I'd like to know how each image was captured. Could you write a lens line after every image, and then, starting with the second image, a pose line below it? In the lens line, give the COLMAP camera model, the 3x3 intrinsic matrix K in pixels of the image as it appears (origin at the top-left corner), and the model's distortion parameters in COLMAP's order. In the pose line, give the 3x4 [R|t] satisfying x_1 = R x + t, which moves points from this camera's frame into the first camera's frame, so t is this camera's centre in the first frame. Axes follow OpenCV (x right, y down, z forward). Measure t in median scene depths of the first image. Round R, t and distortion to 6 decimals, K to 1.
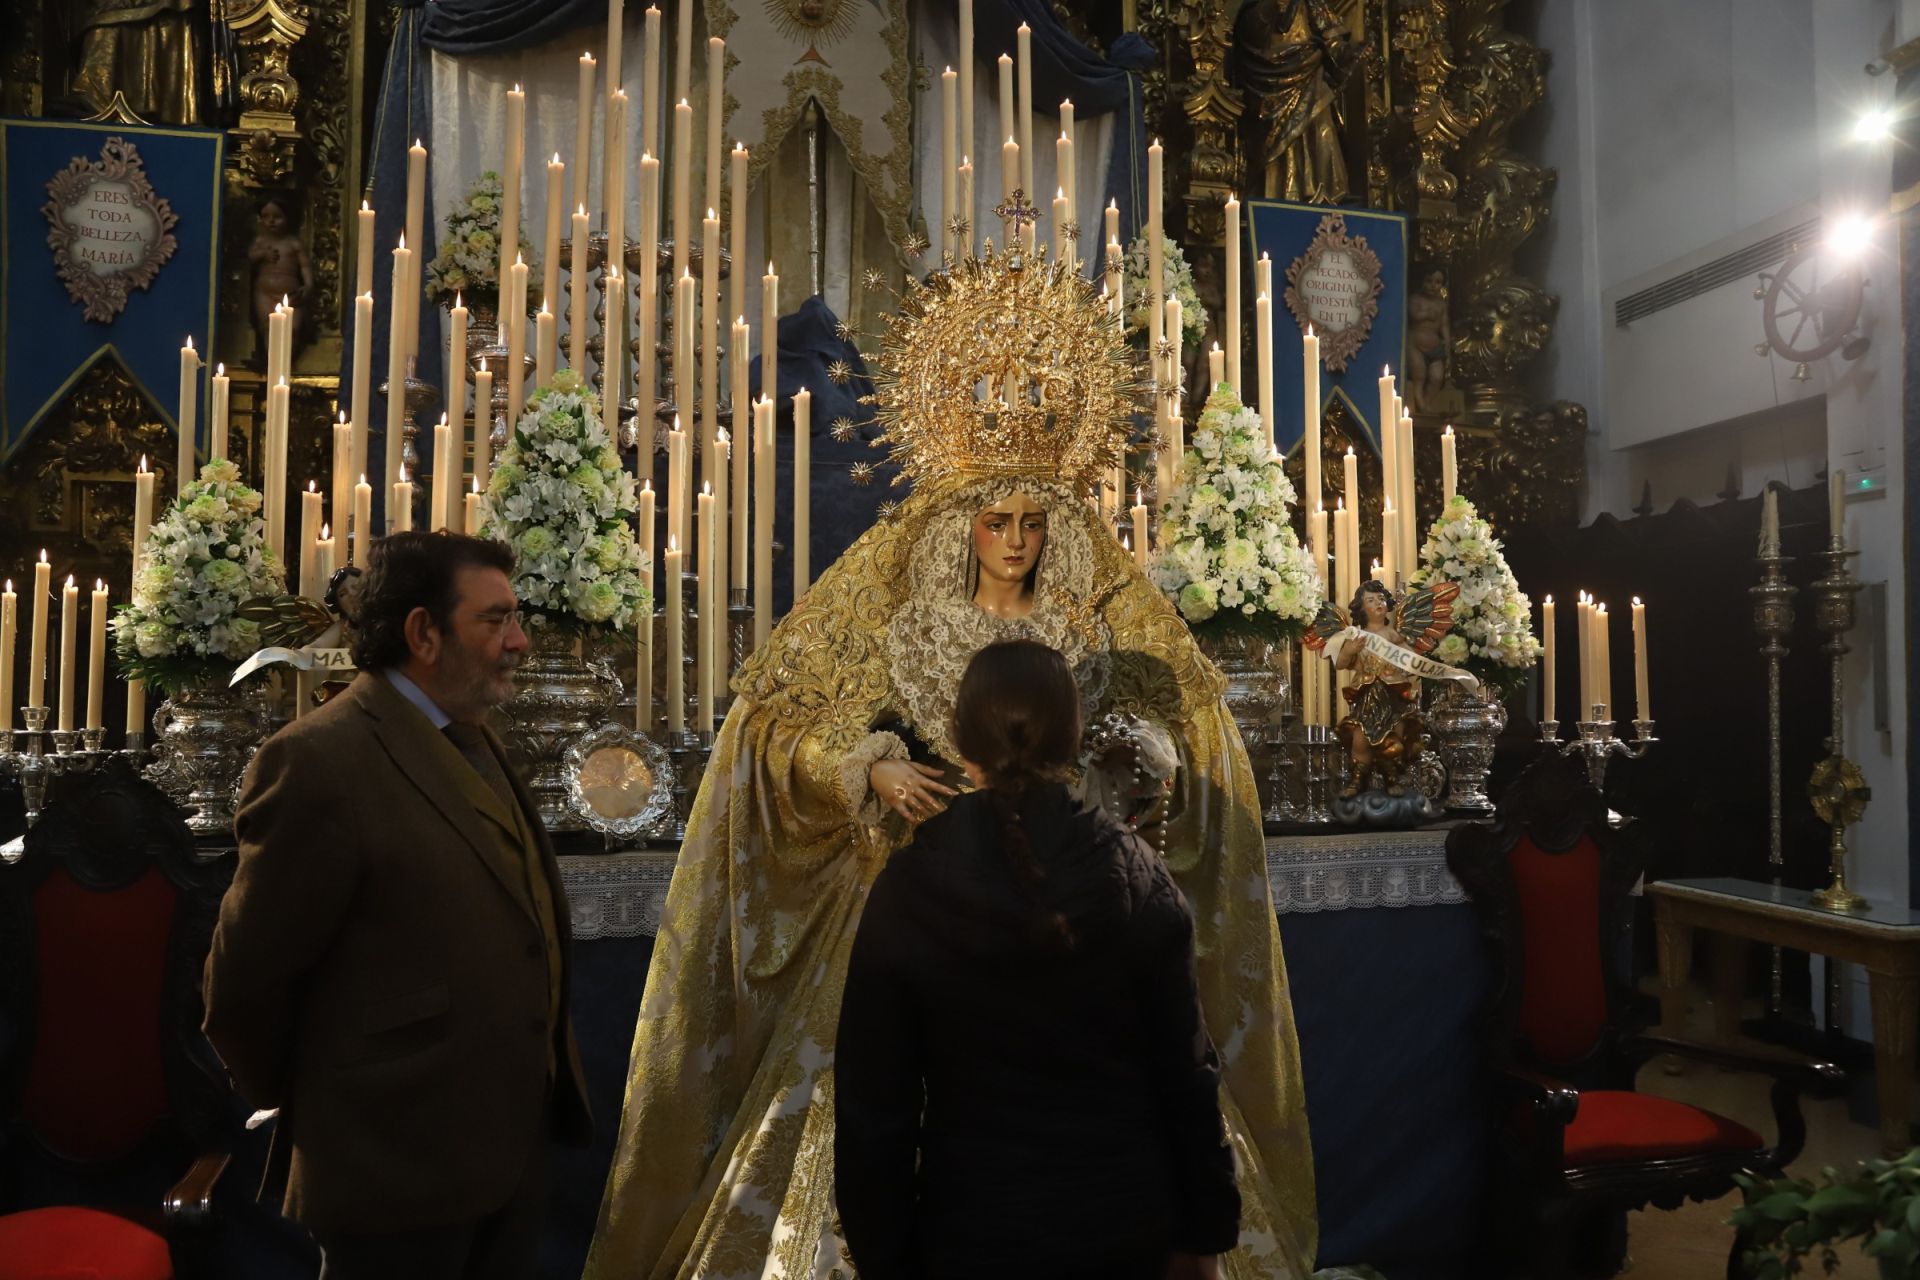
lens RADIAL K [[1368.6, 0, 968.2], [0, 1368.6, 649.9], [0, 0, 1]] dist [-0.113843, 0.079384]
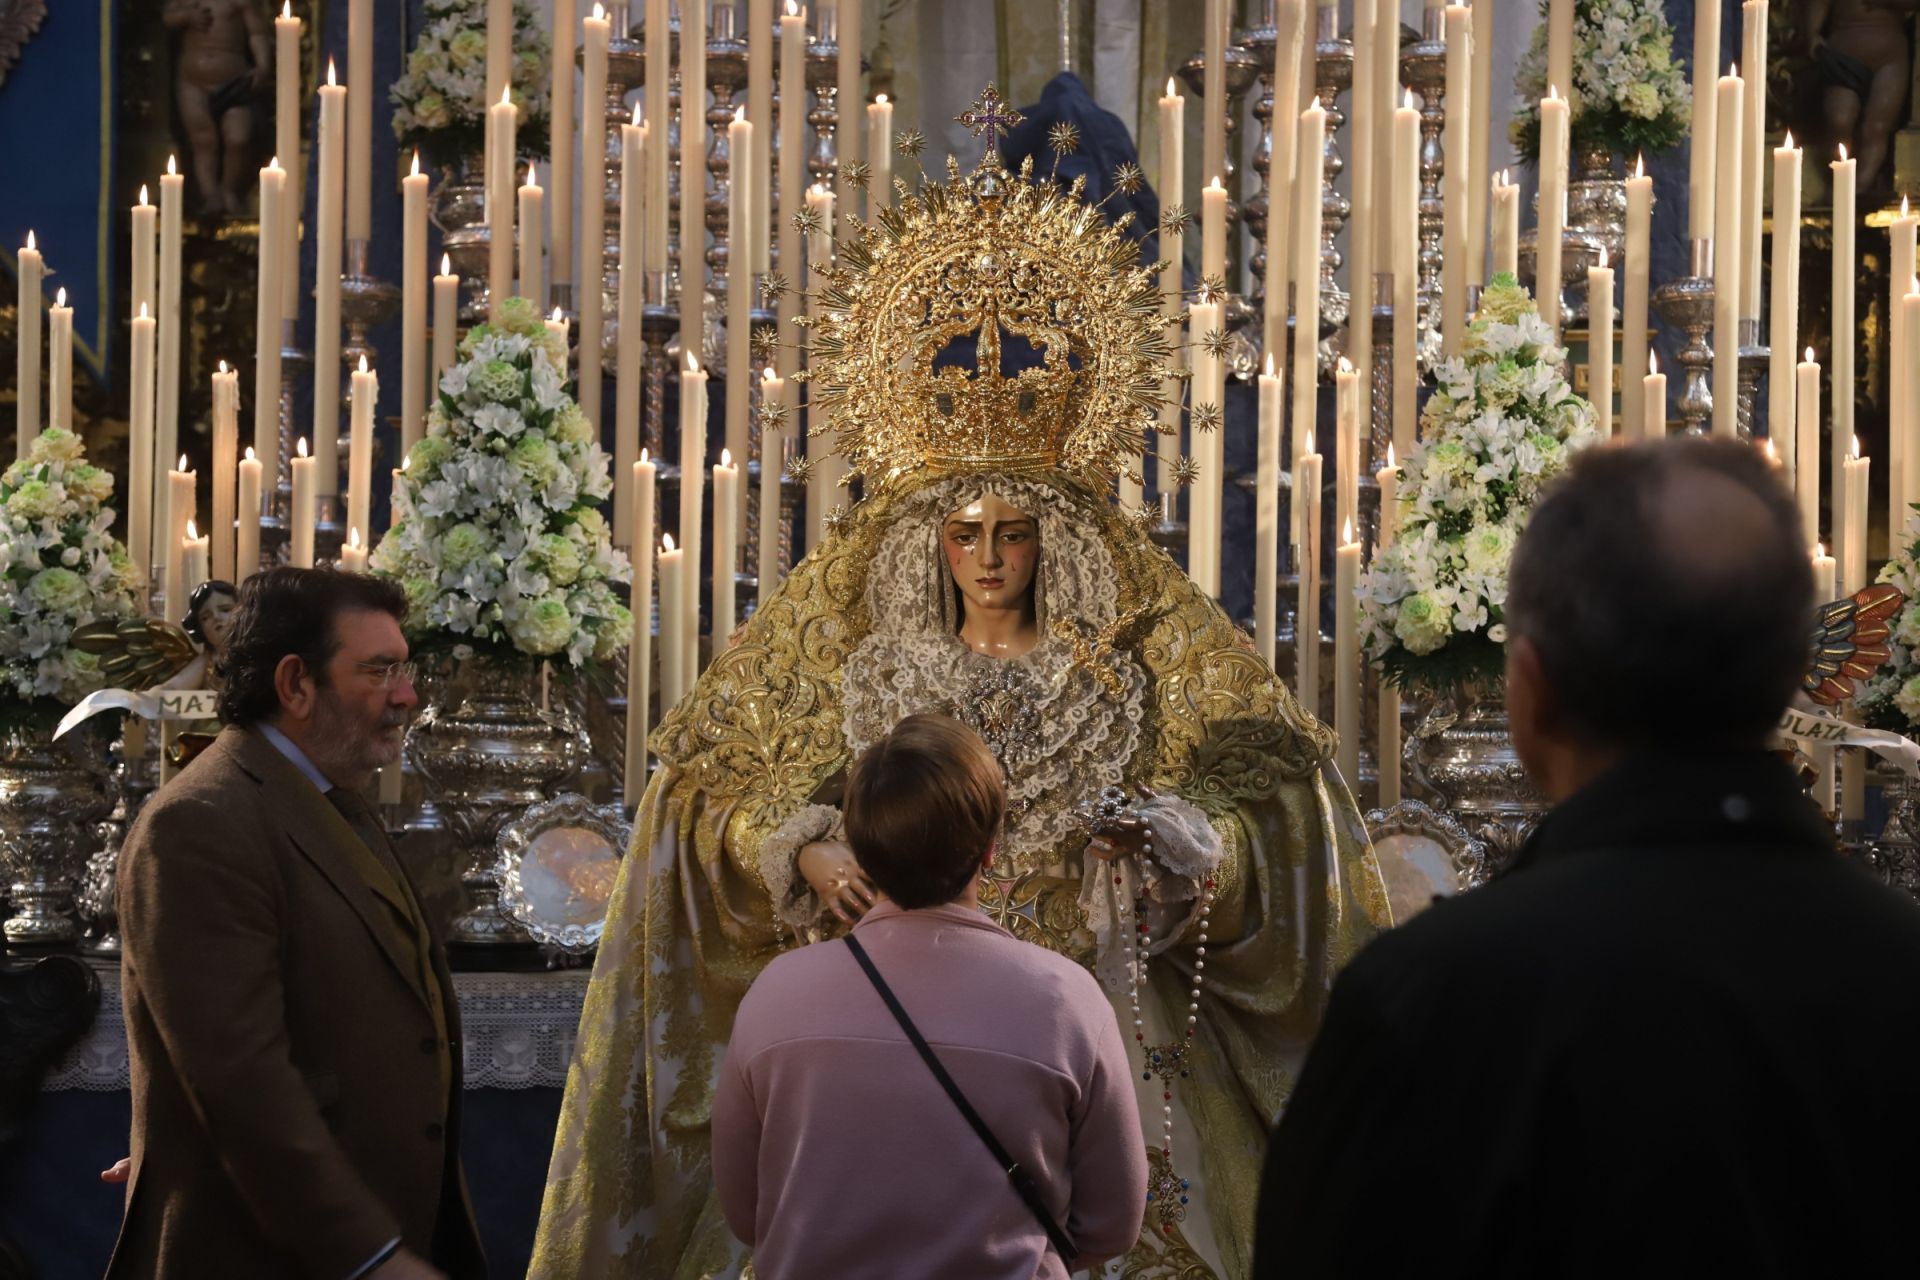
lens RADIAL K [[2955.5, 0, 963.3], [0, 2955.5, 652.6], [0, 0, 1]] dist [0.194159, 0.155279]
pose [[0.963347, 0.002203, -0.268250, 0.362974], [-0.003014, 0.999992, -0.002610, -0.017607], [0.268242, 0.003323, 0.963346, -0.463592]]
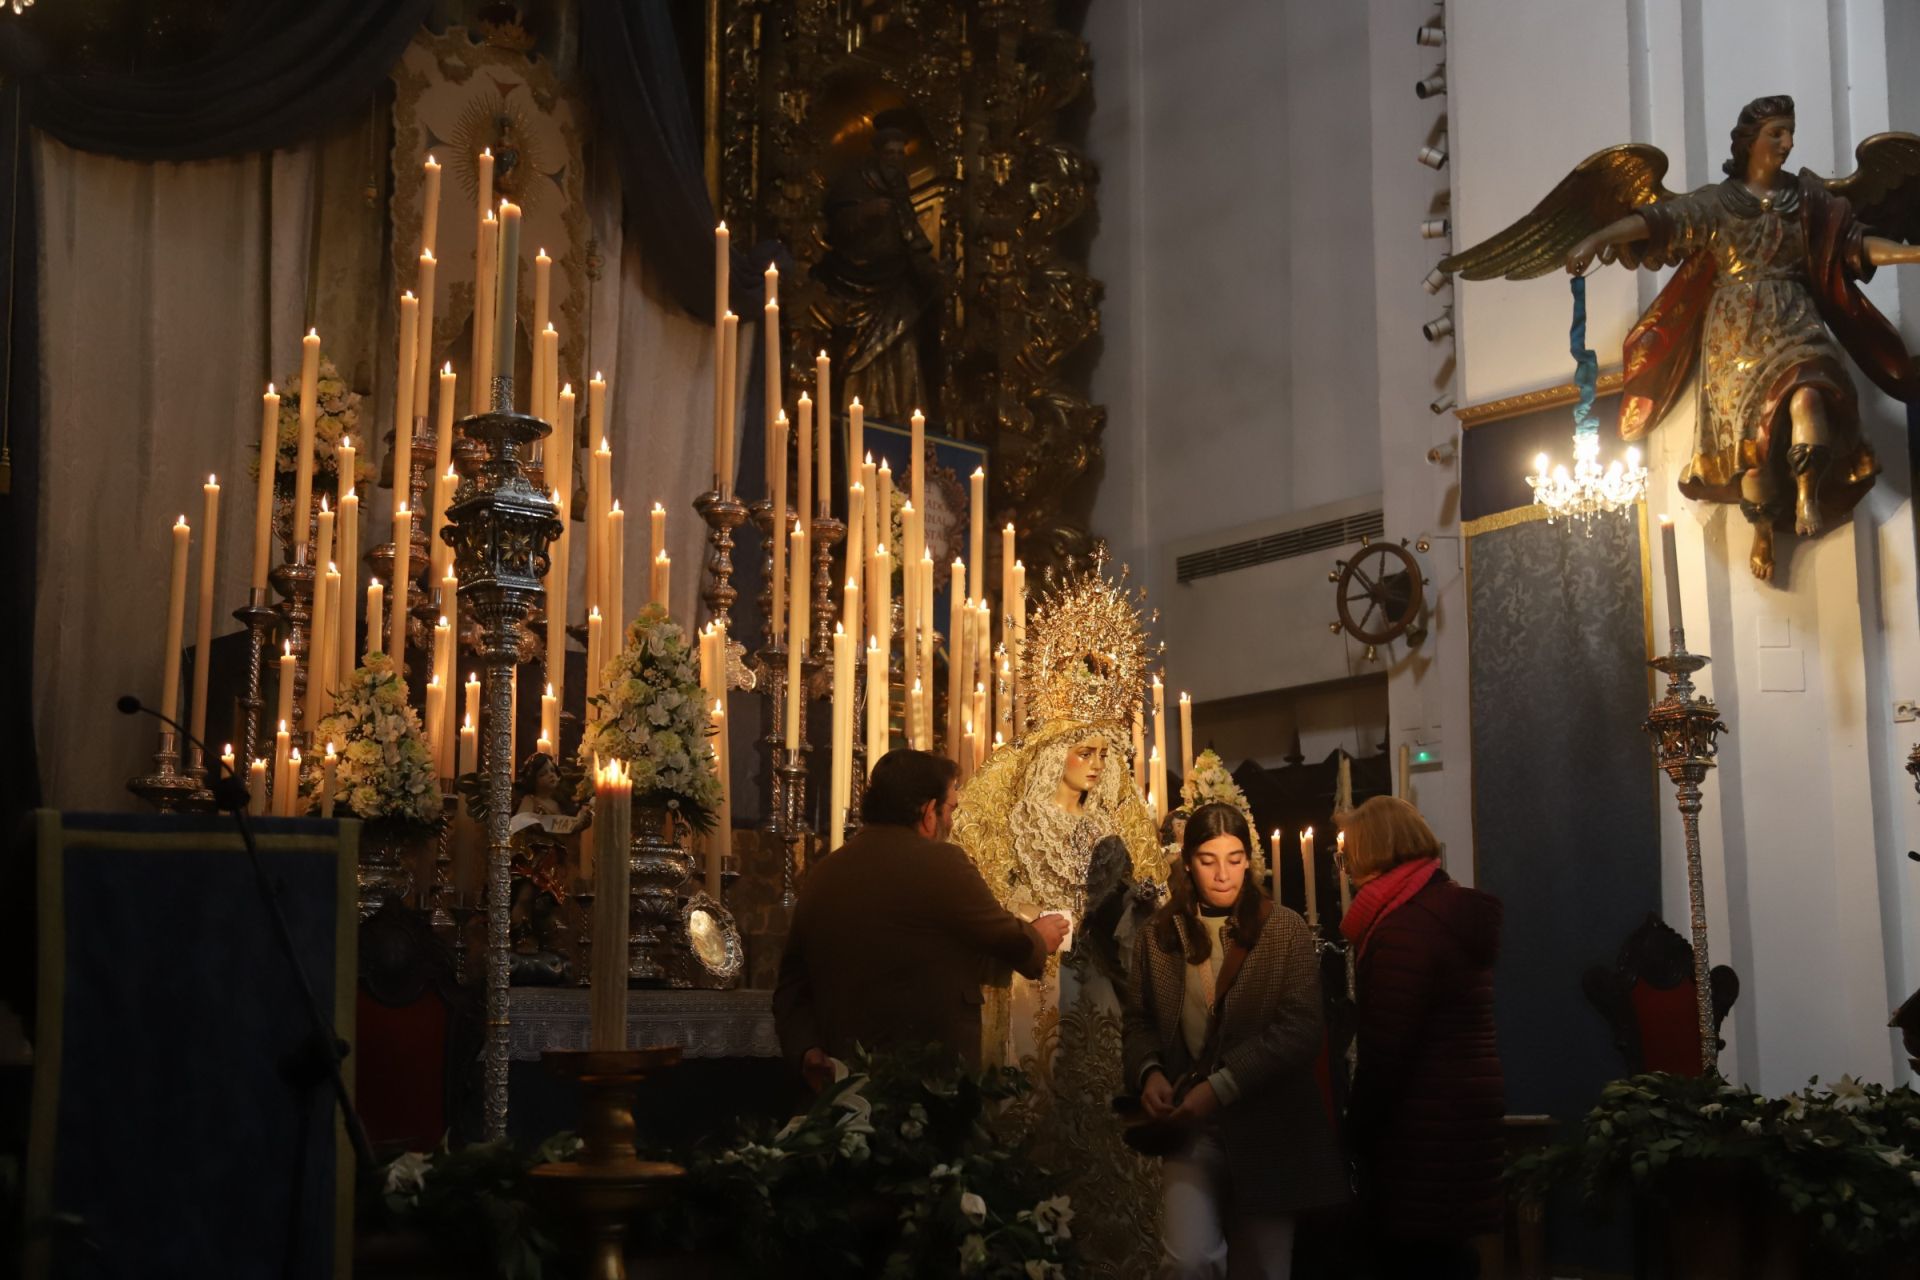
lens RADIAL K [[2266.2, 0, 960.2], [0, 2266.2, 644.7], [0, 0, 1]] dist [0.099100, 0.025778]
pose [[0.885833, 0.084203, 0.456301, -1.024303], [-0.017584, 0.988782, -0.148327, 0.135711], [-0.463671, 0.123370, 0.877376, -0.969654]]
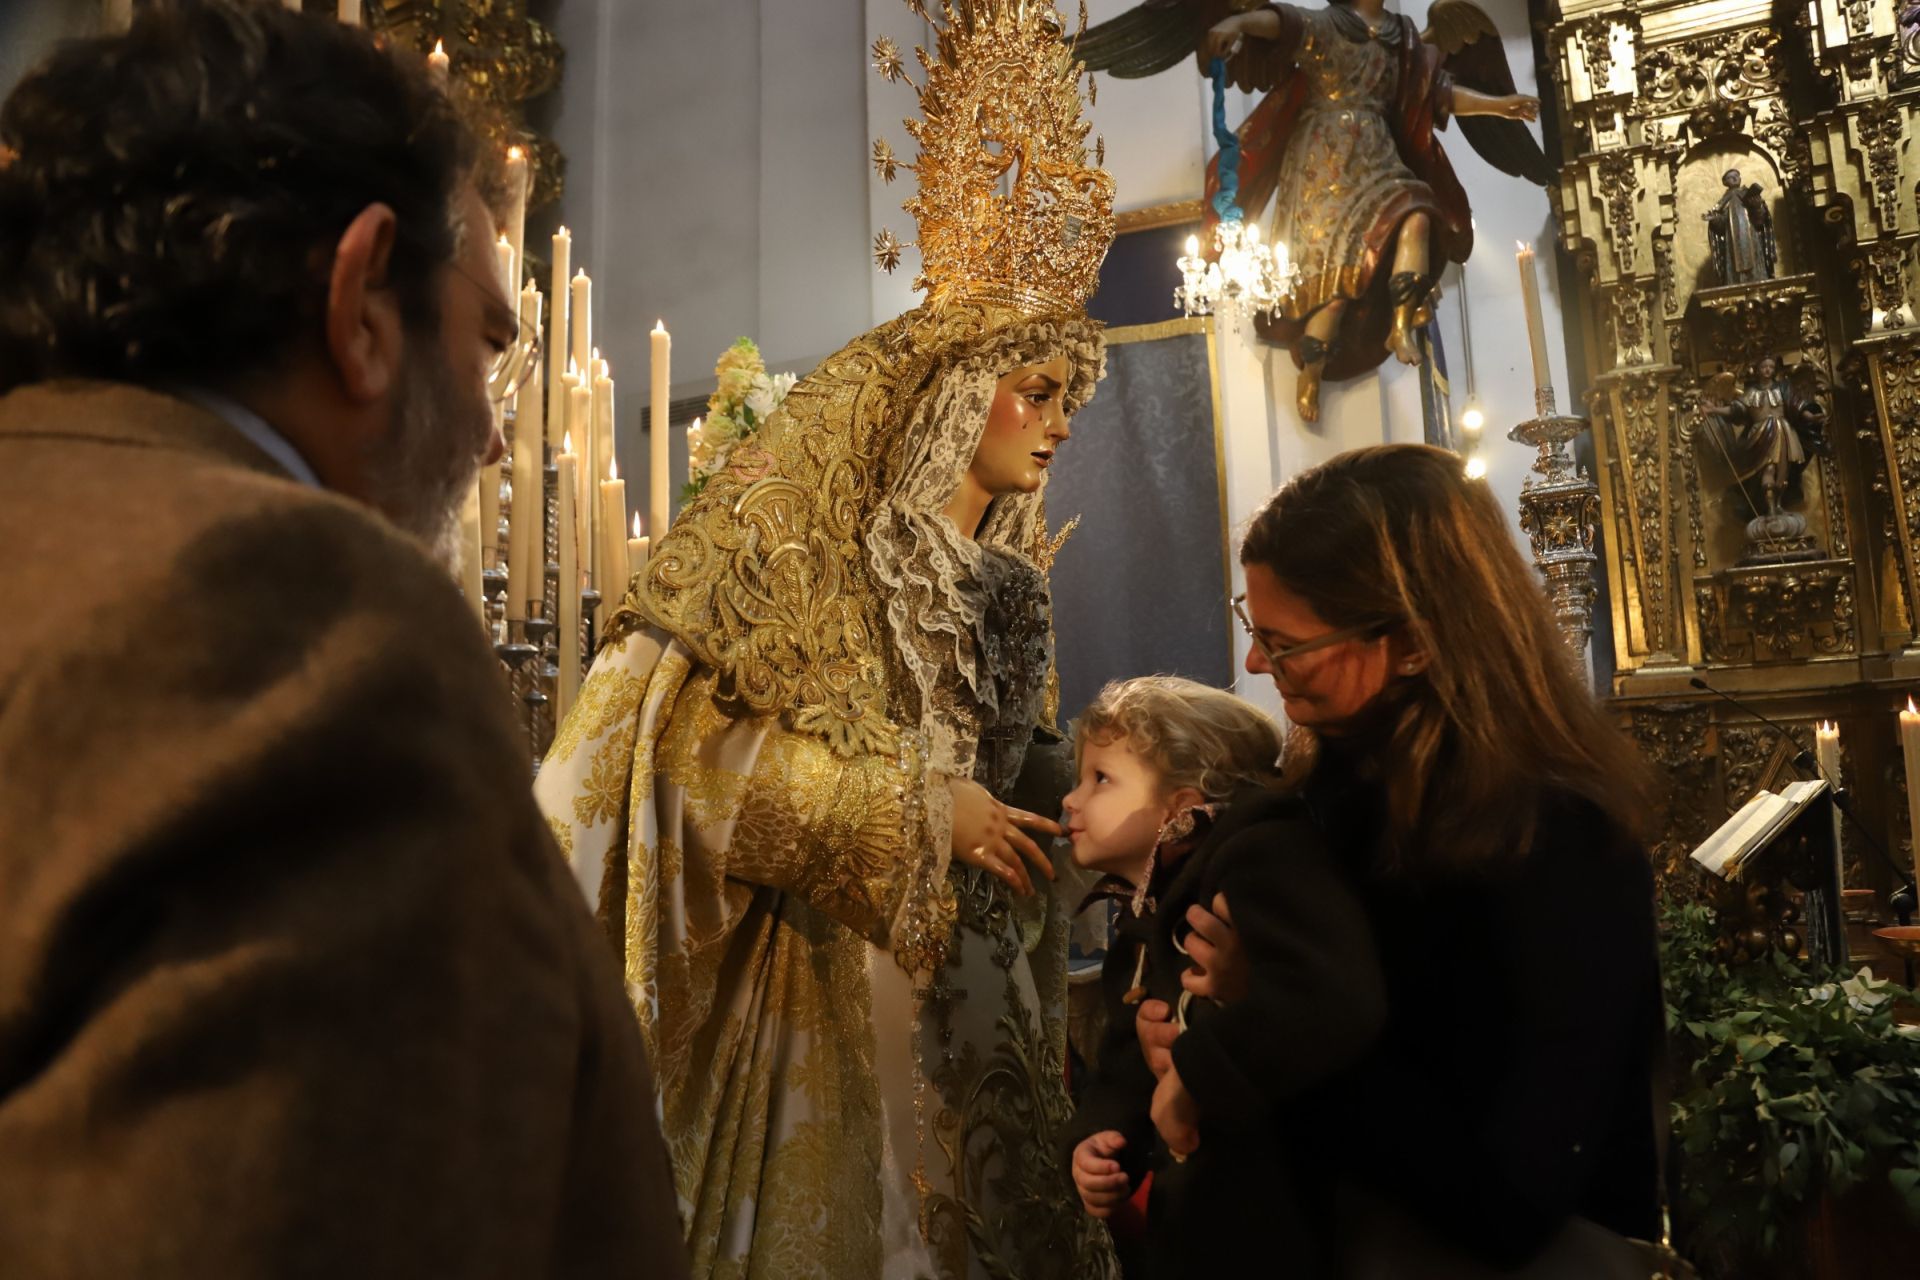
lens RADIAL K [[1313.1, 0, 973.9], [0, 1313.1, 665.1], [0, 0, 1]] dist [-0.118518, 0.067019]
pose [[0.591740, 0.070040, 0.803080, -0.364319], [0.004424, 0.995921, -0.090118, 0.065359], [-0.806117, 0.056880, 0.589017, 0.532127]]
